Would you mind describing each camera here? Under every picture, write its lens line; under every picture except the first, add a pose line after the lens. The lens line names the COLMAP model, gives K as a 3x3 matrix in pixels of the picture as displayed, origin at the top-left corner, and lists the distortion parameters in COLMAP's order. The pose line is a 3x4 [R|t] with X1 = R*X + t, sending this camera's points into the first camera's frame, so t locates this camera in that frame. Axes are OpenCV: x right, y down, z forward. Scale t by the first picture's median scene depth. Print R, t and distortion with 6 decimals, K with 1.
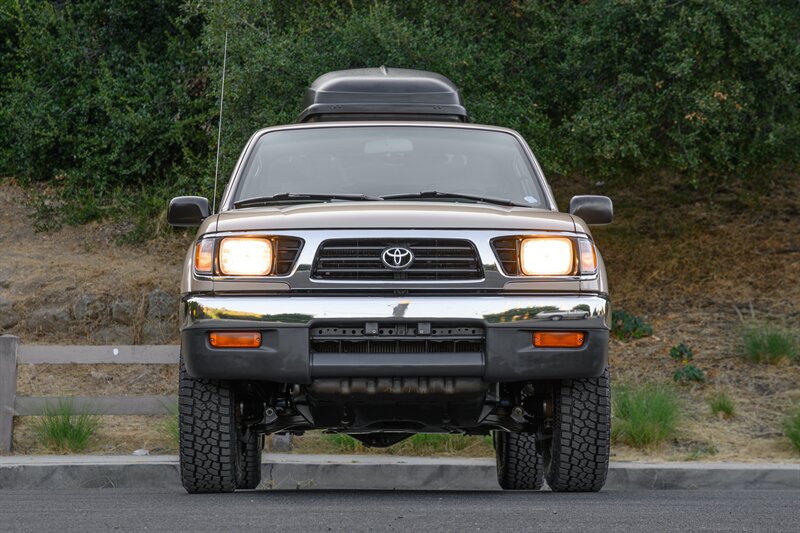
lens RADIAL K [[2181.6, 0, 403.3], [0, 2181.6, 265.8], [0, 0, 1]] dist [0.385424, 0.000000]
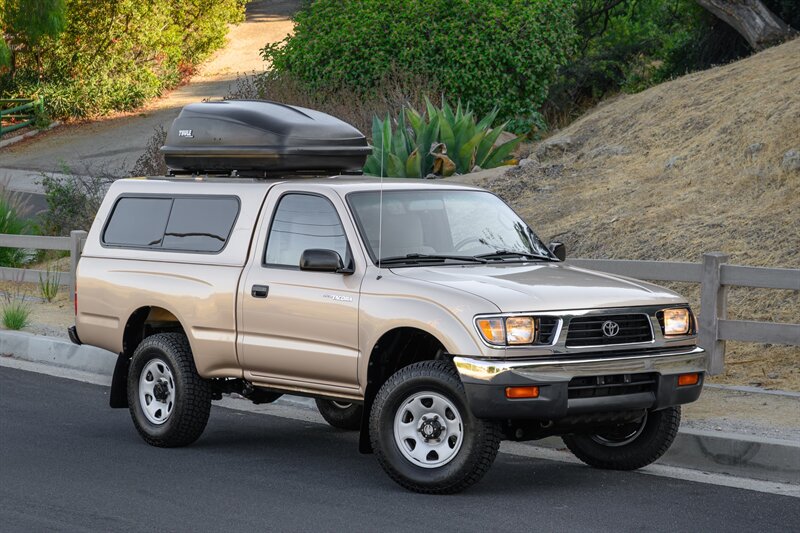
lens RADIAL K [[2181.6, 0, 397.0], [0, 2181.6, 272.7], [0, 0, 1]] dist [0.385424, 0.000000]
pose [[0.802619, -0.020026, 0.596156, -0.959541], [-0.050334, 0.993598, 0.101143, -0.176455], [-0.594365, -0.111187, 0.796472, -0.049276]]
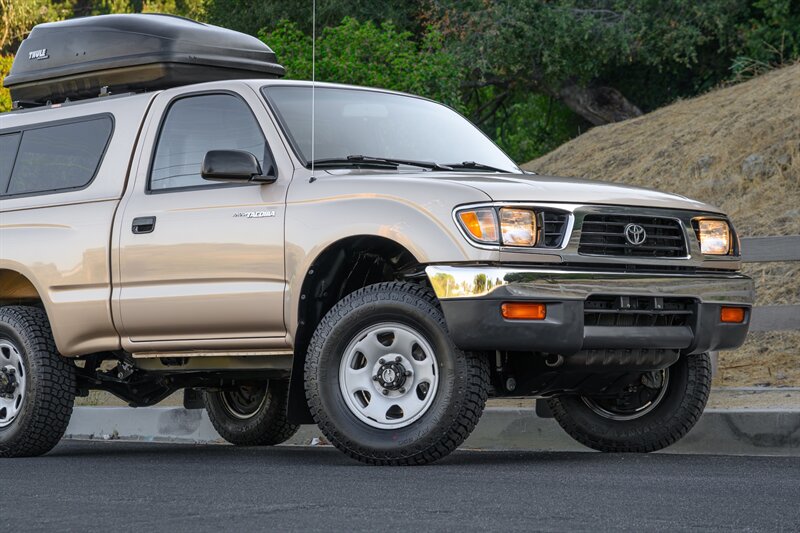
lens RADIAL K [[2181.6, 0, 398.9], [0, 2181.6, 265.0], [0, 0, 1]] dist [0.385424, 0.000000]
pose [[0.755783, 0.026132, 0.654300, -0.764677], [-0.041506, 0.999106, 0.008040, 0.007125], [-0.653505, -0.033234, 0.756192, 0.284381]]
